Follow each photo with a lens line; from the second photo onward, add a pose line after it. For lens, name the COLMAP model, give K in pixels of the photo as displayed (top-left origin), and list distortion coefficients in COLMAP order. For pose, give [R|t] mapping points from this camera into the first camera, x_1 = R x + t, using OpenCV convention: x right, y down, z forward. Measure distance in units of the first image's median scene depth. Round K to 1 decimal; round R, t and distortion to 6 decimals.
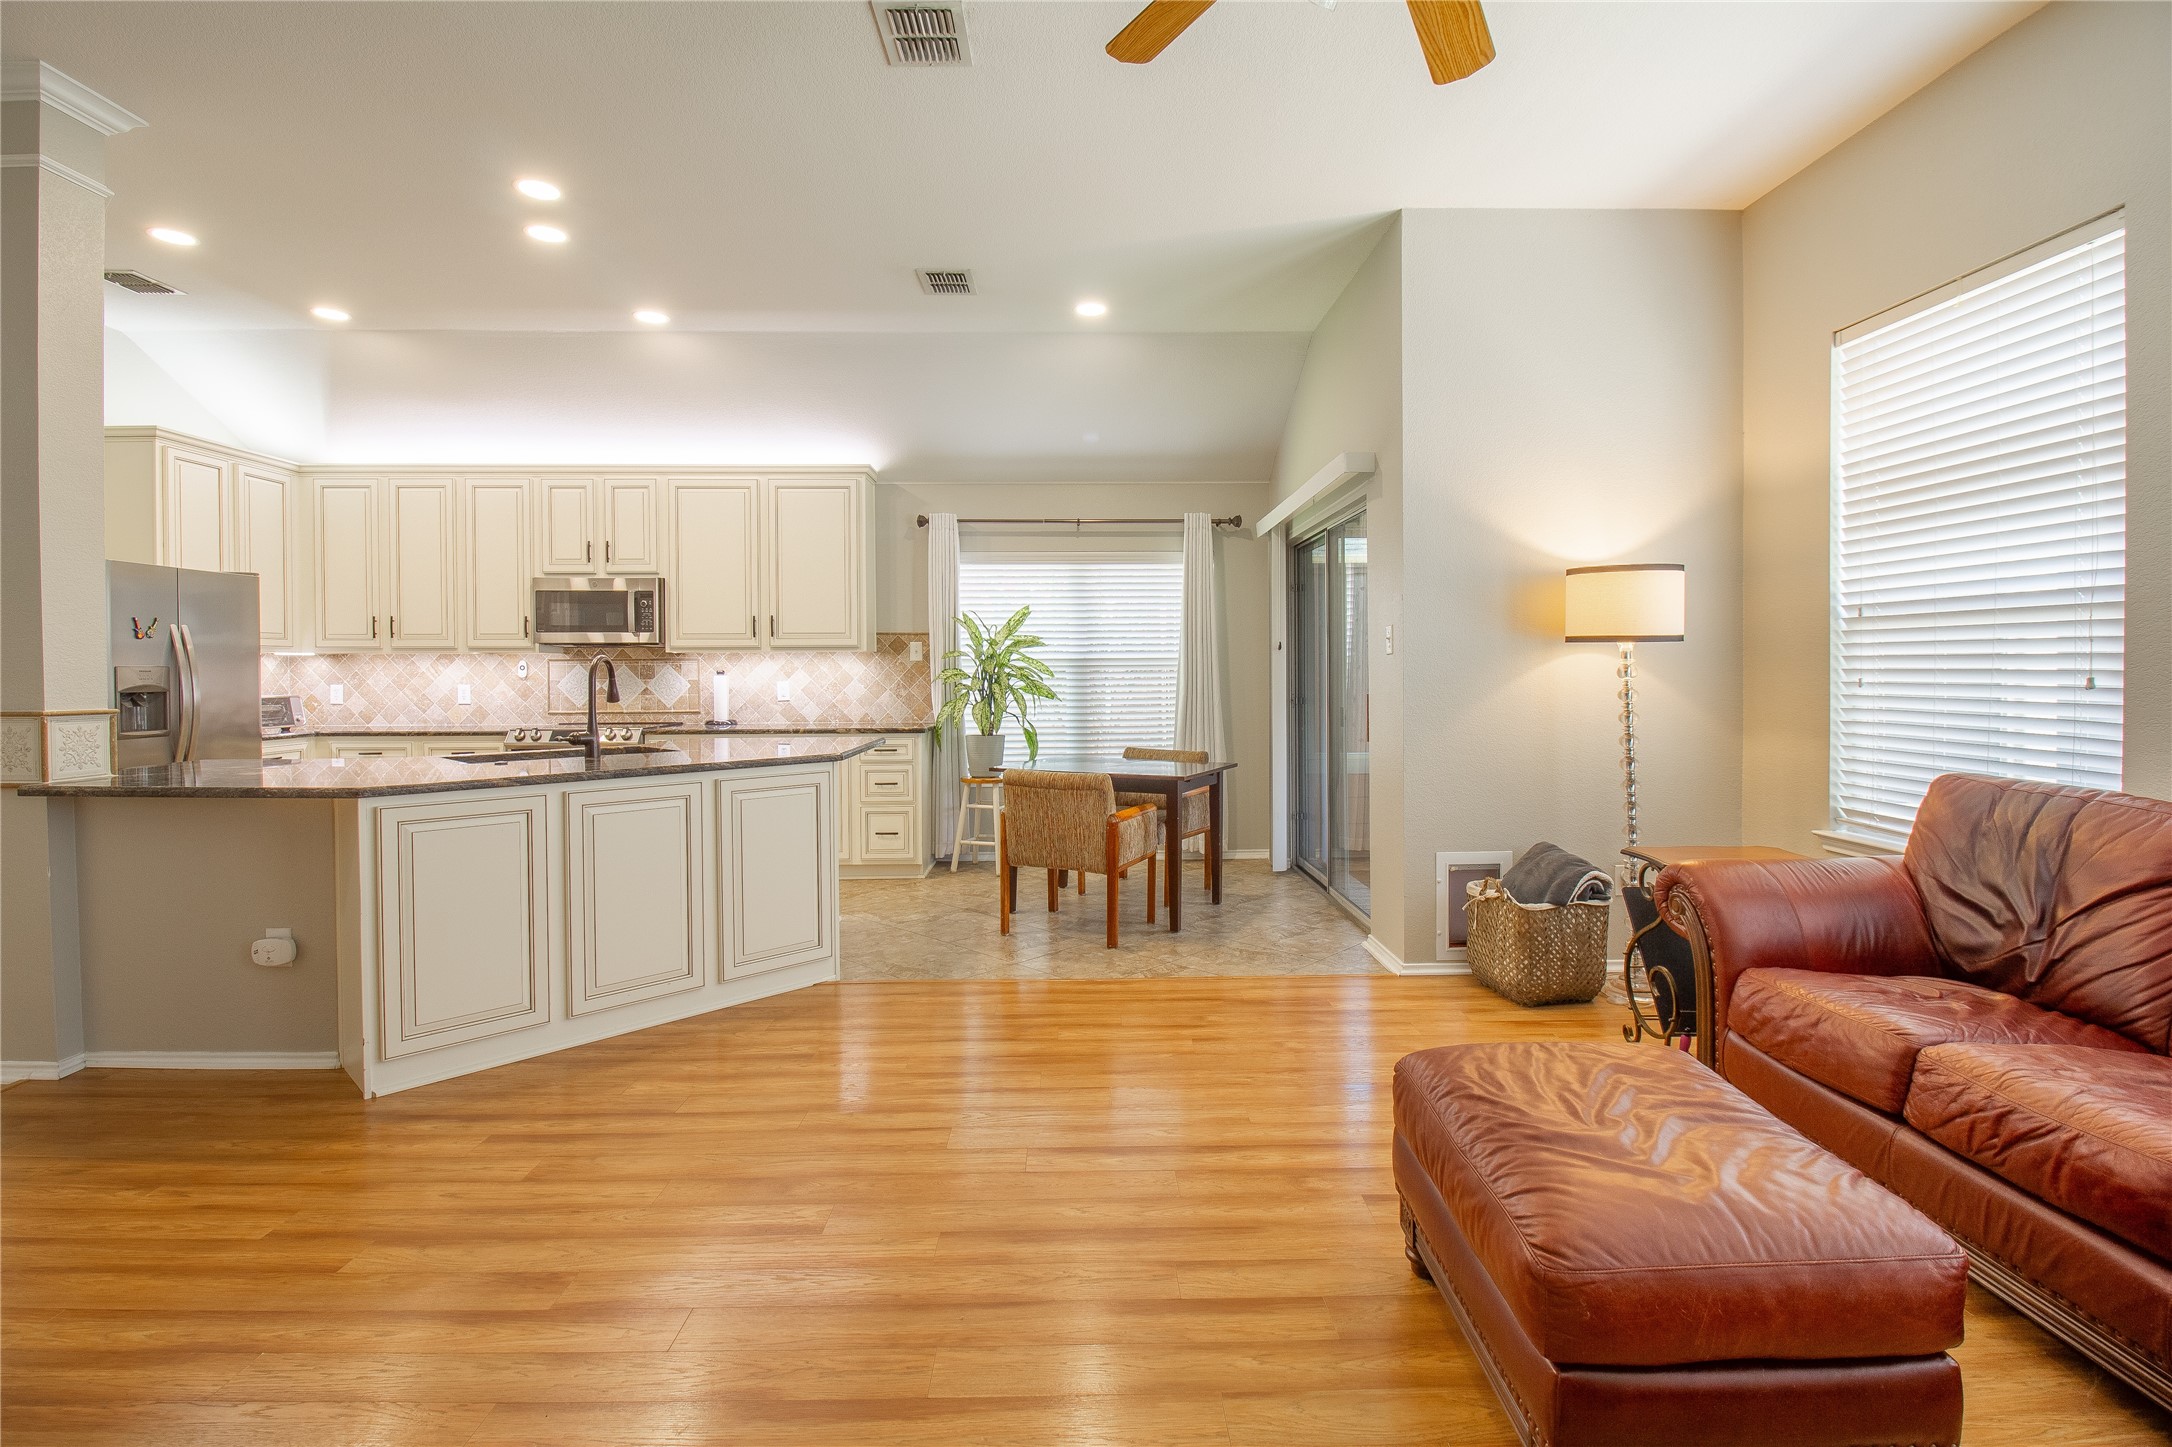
lens RADIAL K [[1009.2, 0, 1100.4], [0, 1009.2, 686.6], [0, 0, 1]] dist [0.003347, -0.015405]
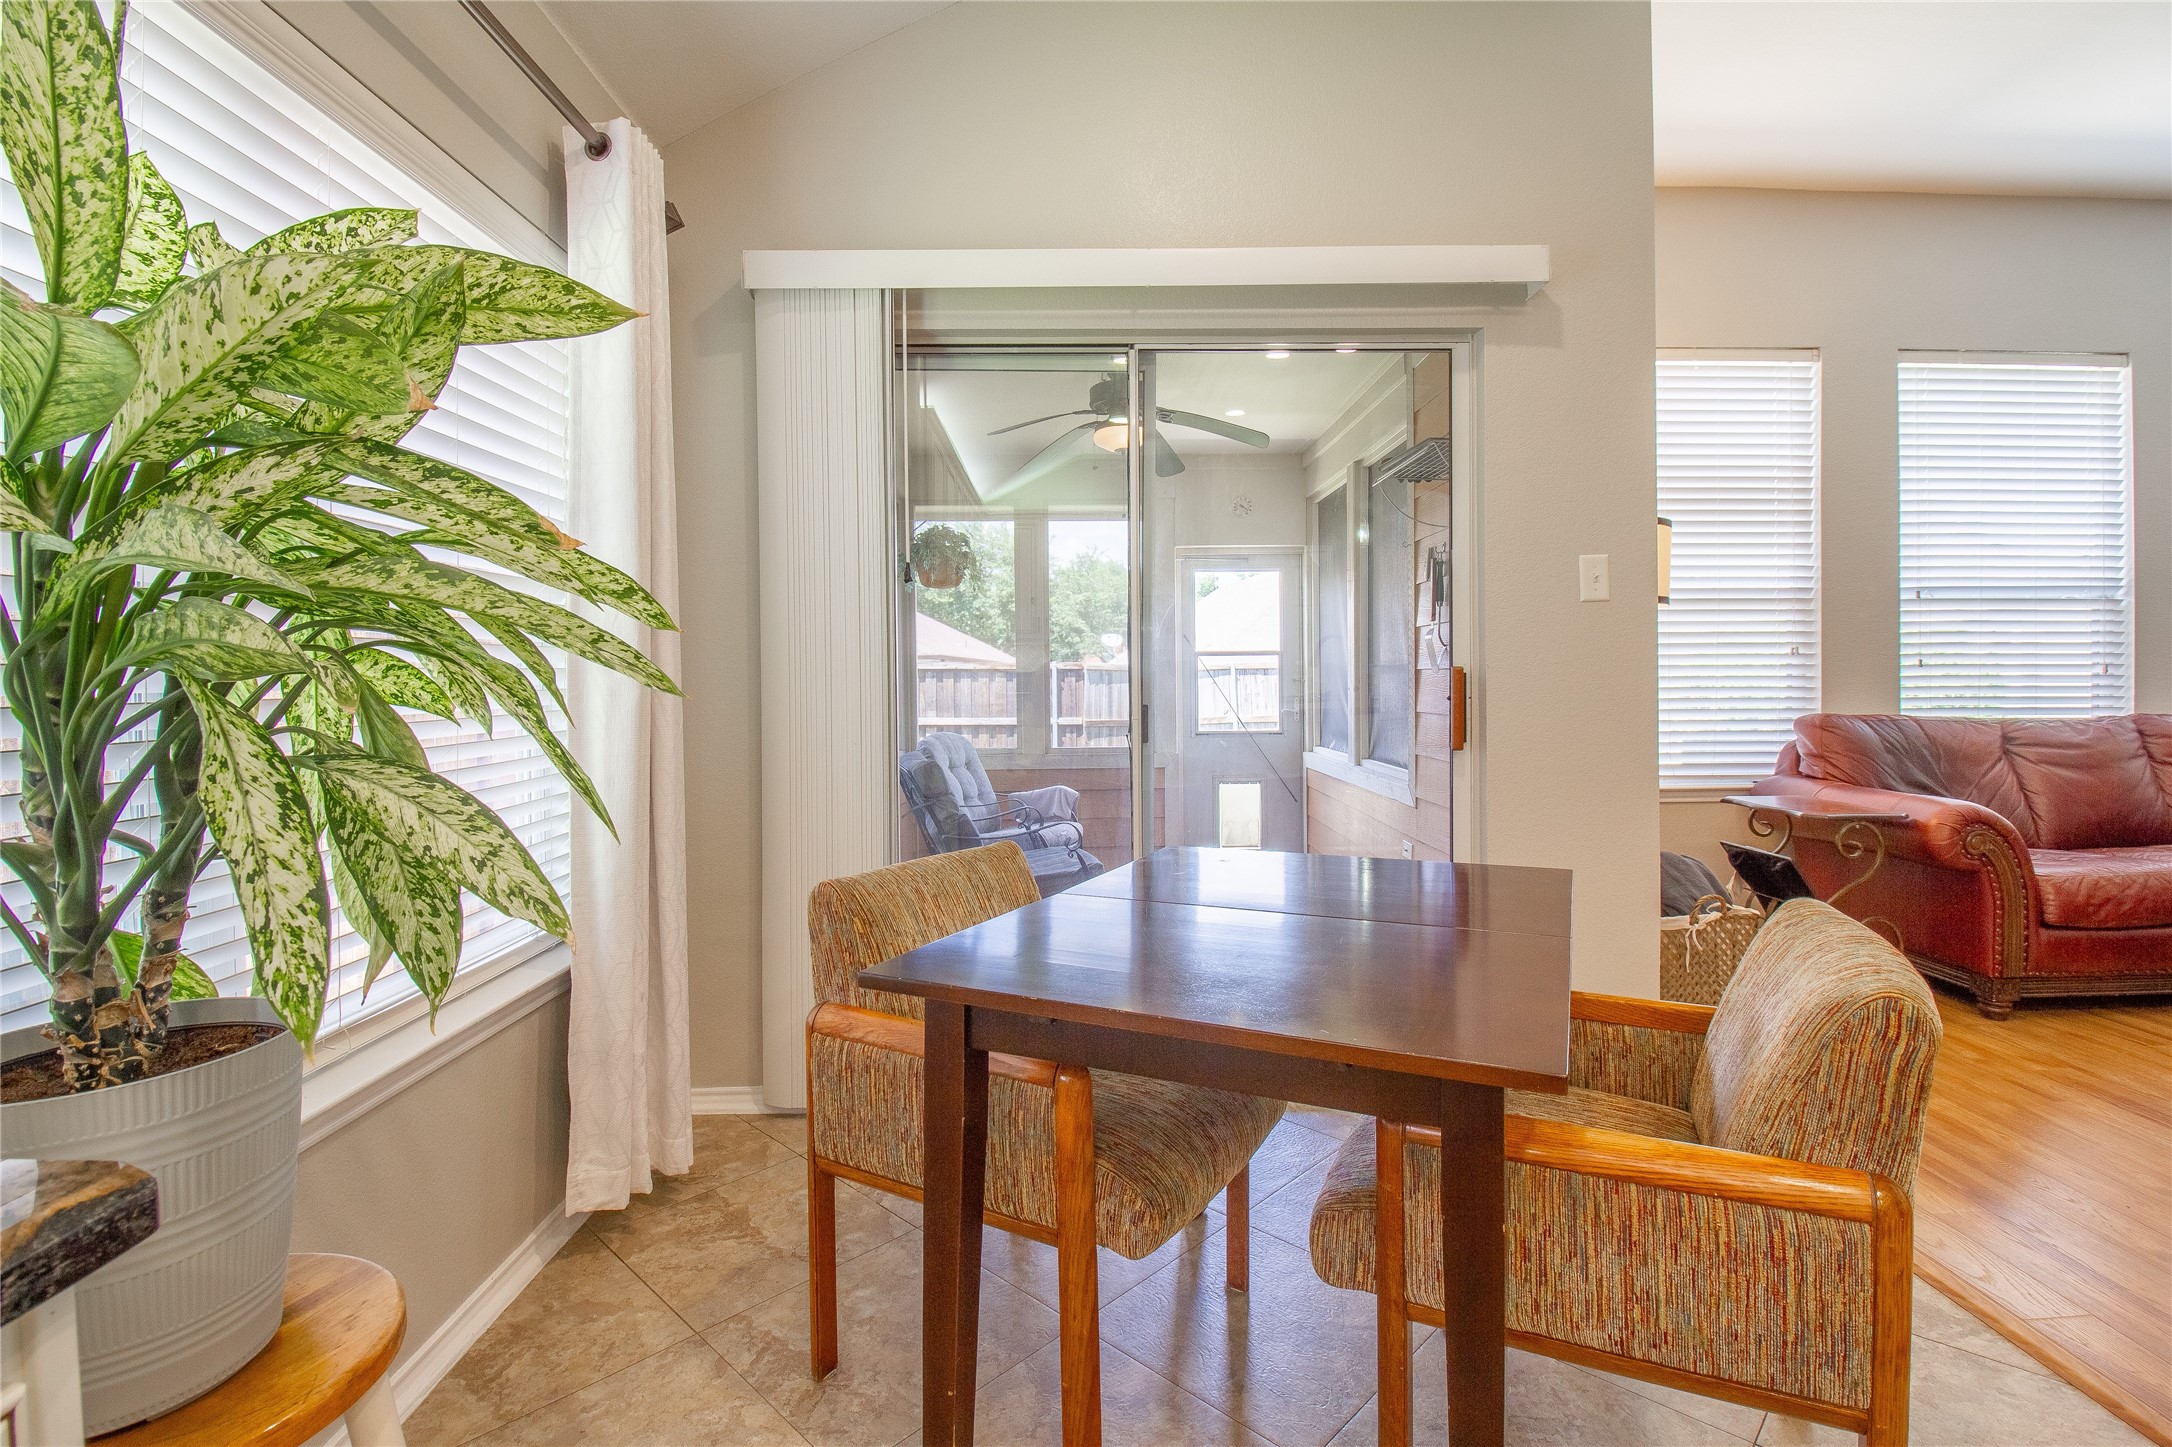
lens RADIAL K [[1009.2, 0, 1100.4], [0, 1009.2, 686.6], [0, 0, 1]] dist [0.003347, -0.015405]
pose [[0.000518, -0.004937, 0.999988, -0.237642], [0.026816, 0.999628, 0.004921, 0.006926], [-0.999640, 0.026813, 0.000651, 0.887400]]
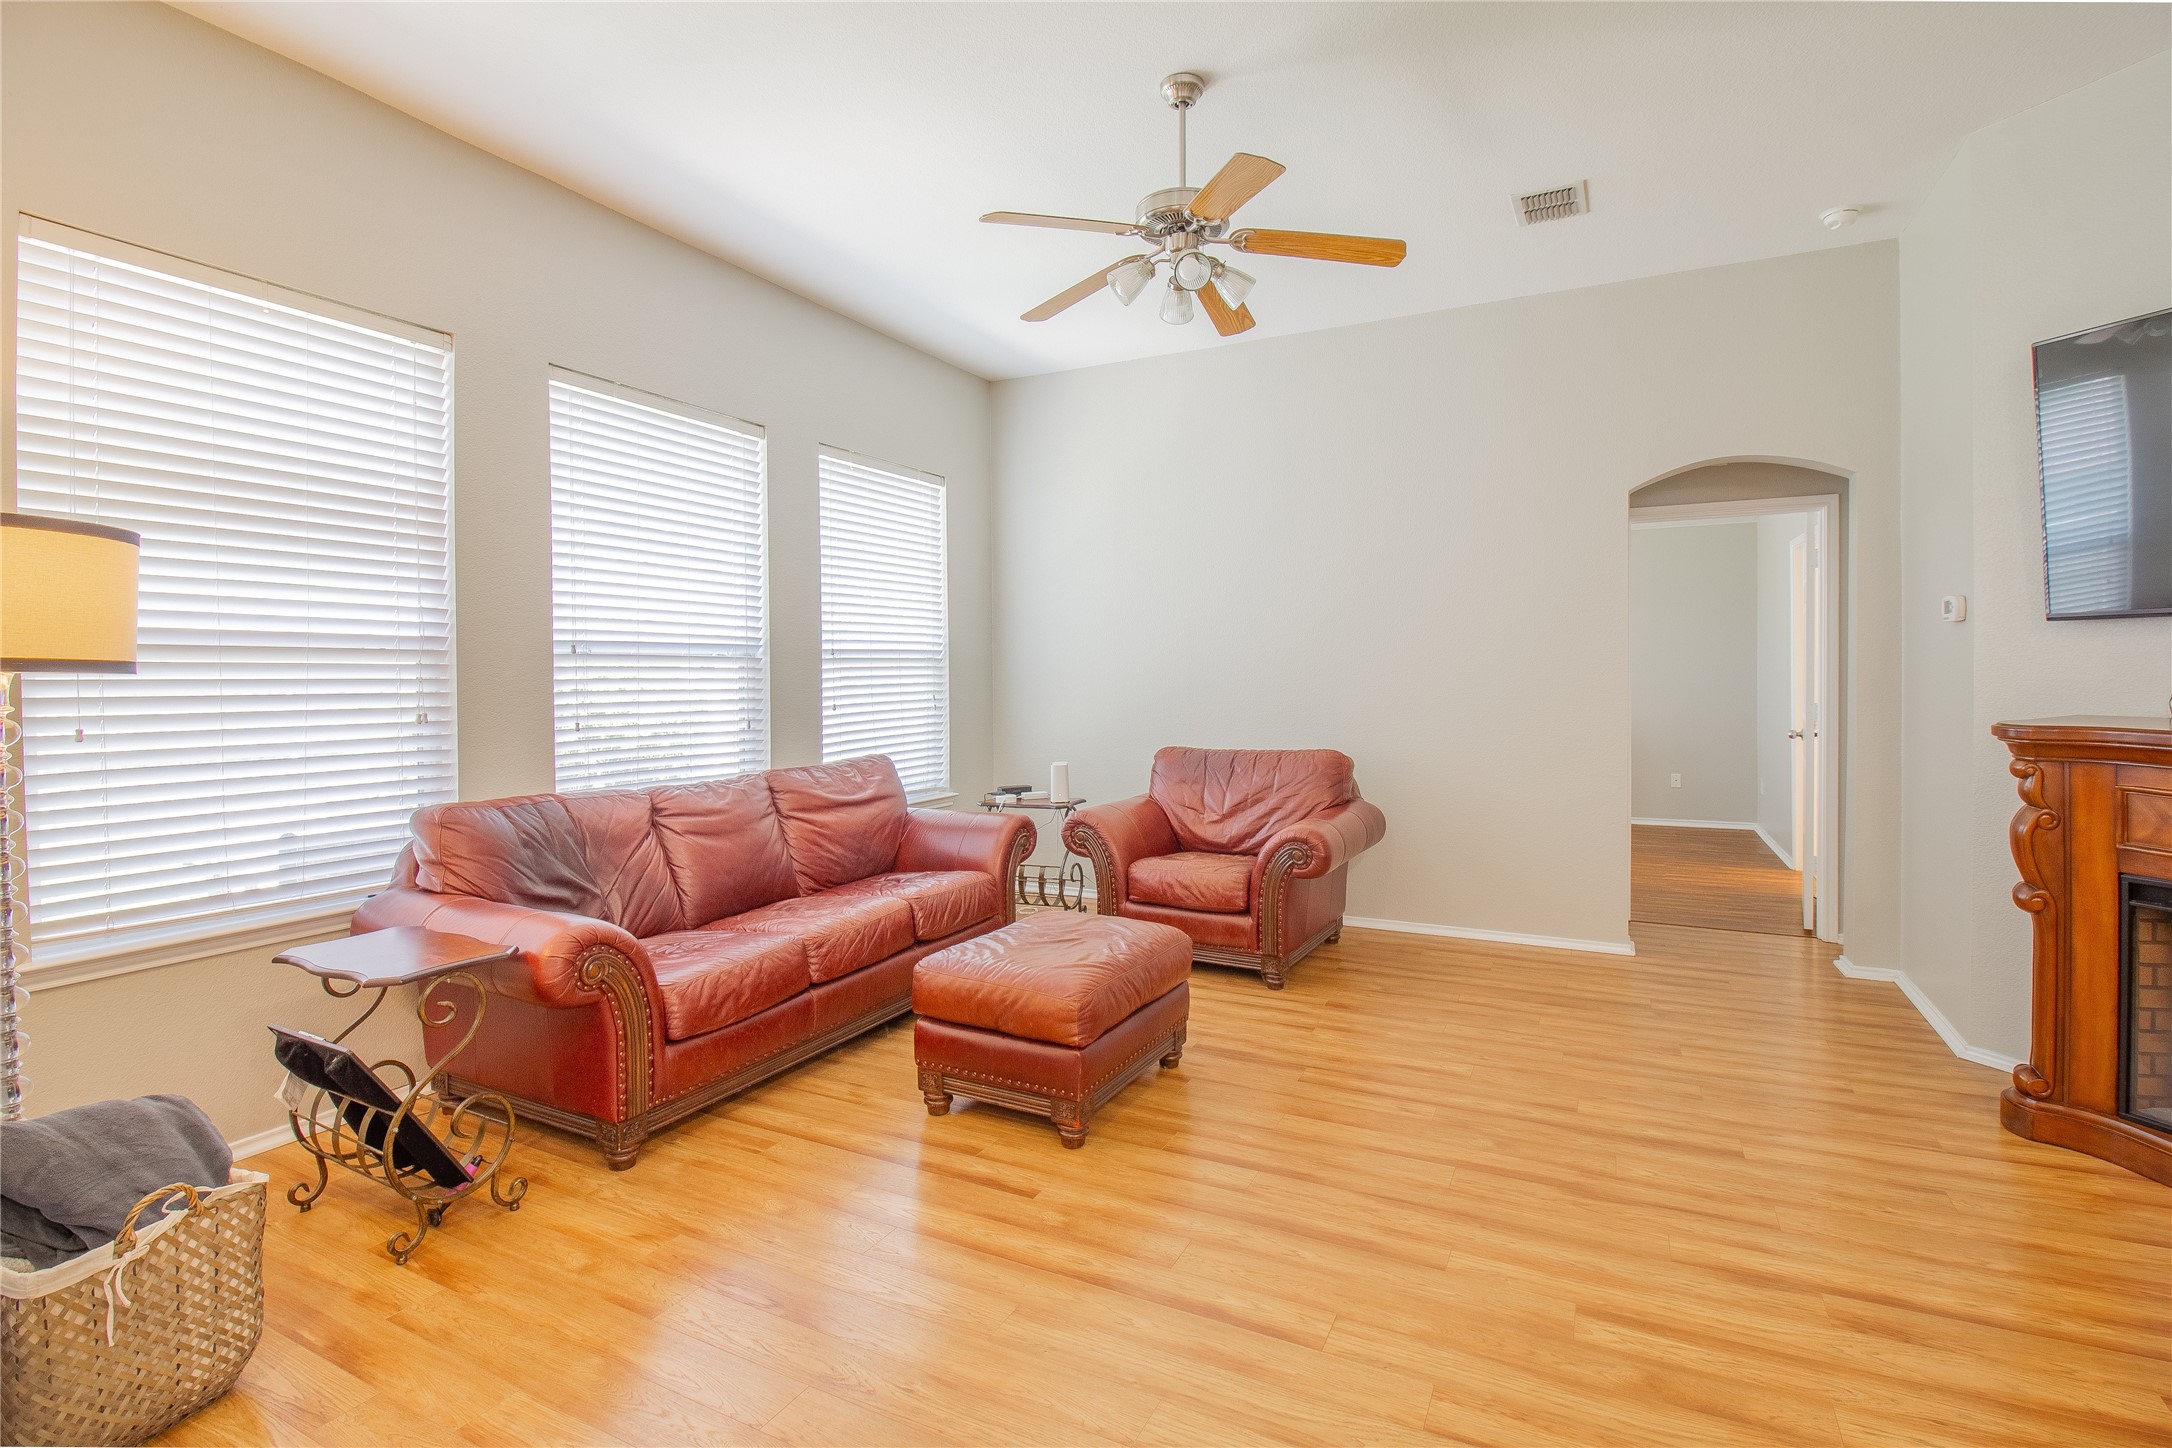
lens RADIAL K [[1009.2, 0, 1100.4], [0, 1009.2, 687.1], [0, 0, 1]] dist [0.003347, -0.015405]
pose [[-0.881684, 0.005503, 0.471808, -0.118163], [0.019989, 0.999470, 0.025698, -0.023319], [-0.471417, 0.032088, -0.881326, 0.717321]]
